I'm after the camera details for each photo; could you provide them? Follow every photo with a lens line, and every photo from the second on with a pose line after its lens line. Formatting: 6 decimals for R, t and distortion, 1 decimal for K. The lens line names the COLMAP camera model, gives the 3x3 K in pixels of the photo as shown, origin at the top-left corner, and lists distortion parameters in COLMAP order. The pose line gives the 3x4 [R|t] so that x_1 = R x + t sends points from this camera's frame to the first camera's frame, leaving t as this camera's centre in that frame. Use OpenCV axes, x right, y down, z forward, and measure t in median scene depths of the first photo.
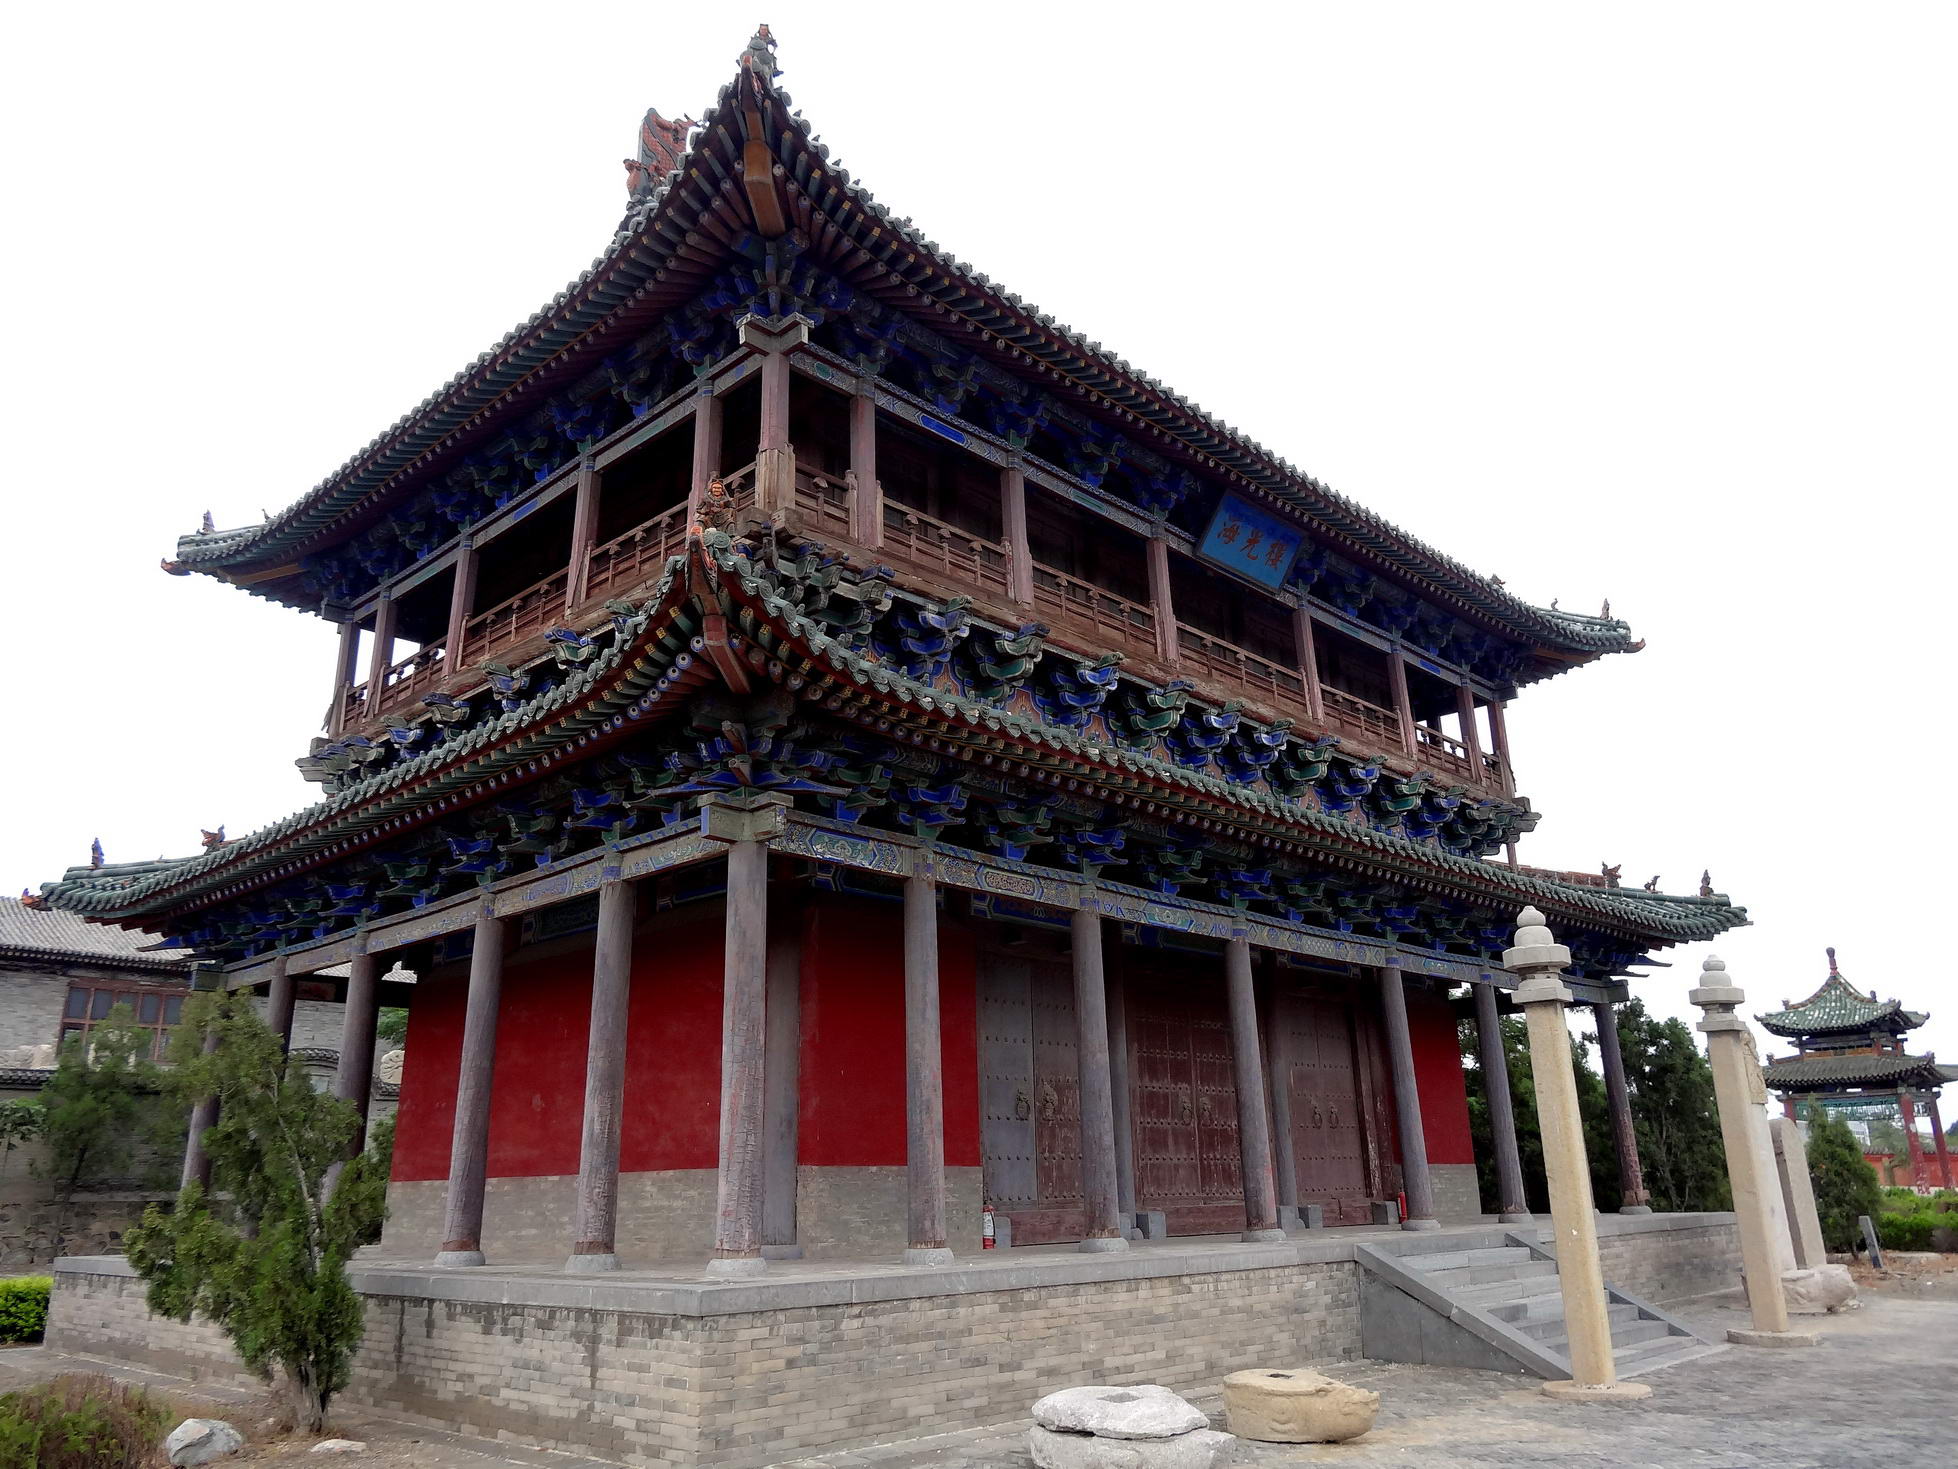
lens RADIAL K [[1434.4, 0, 979.0], [0, 1434.4, 734.5], [0, 0, 1]] dist [0.002795, -0.008954]
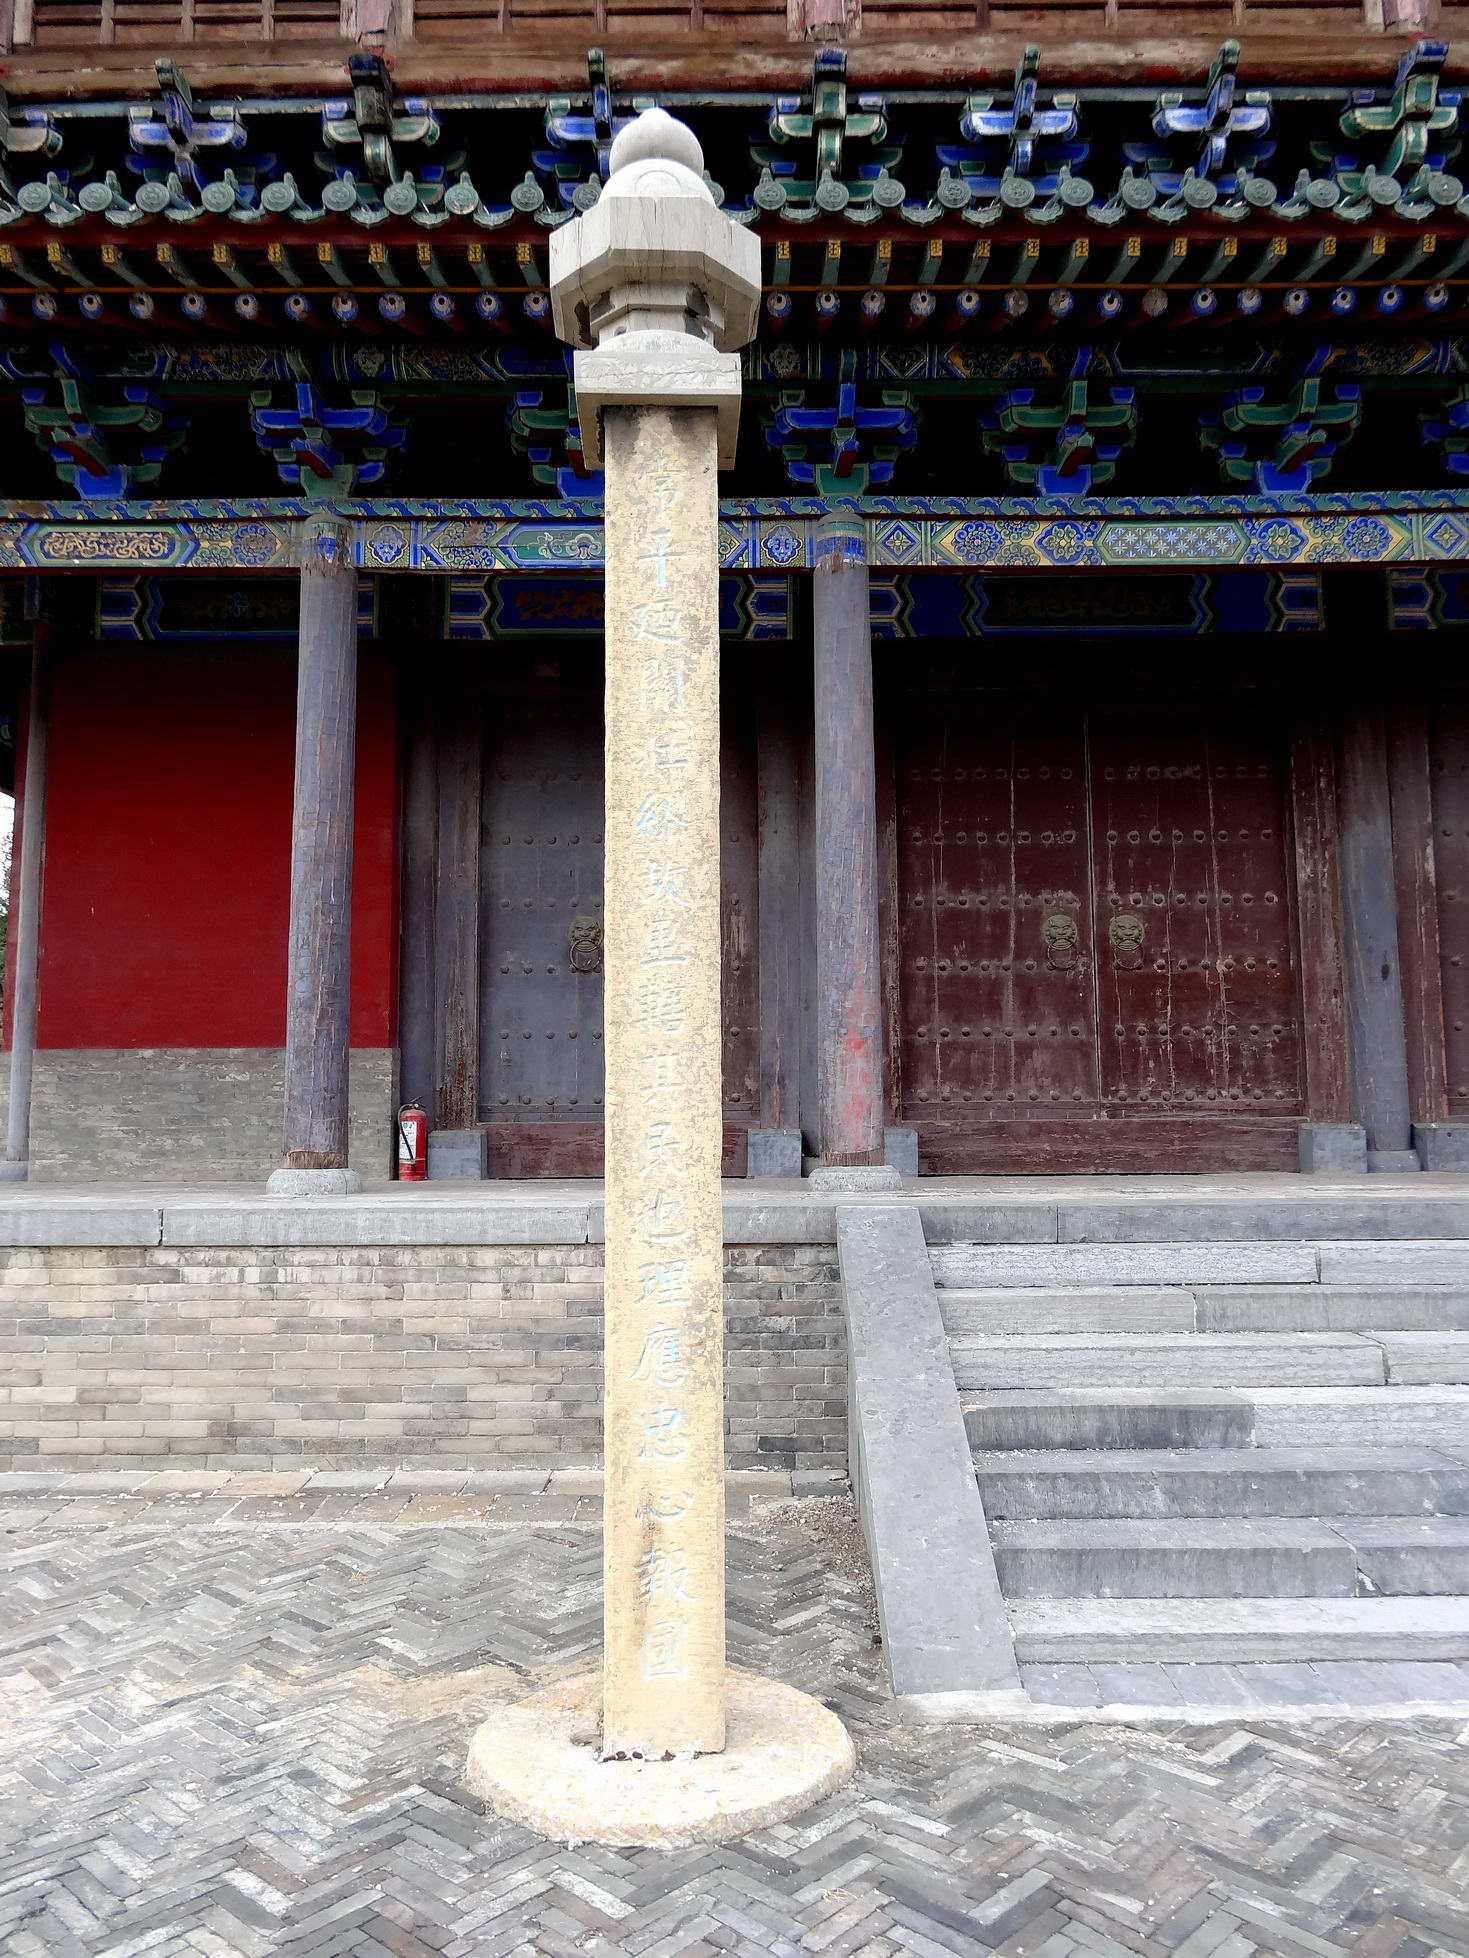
lens RADIAL K [[1434.4, 0, 734.5], [0, 1434.4, 979.0], [0, 0, 1]] dist [0.002795, -0.008954]
pose [[0.690184, -0.058639, -0.721254, 0.570723], [0.213098, 0.968984, 0.125138, 0.246058], [0.691546, -0.240066, 0.681273, 0.751316]]
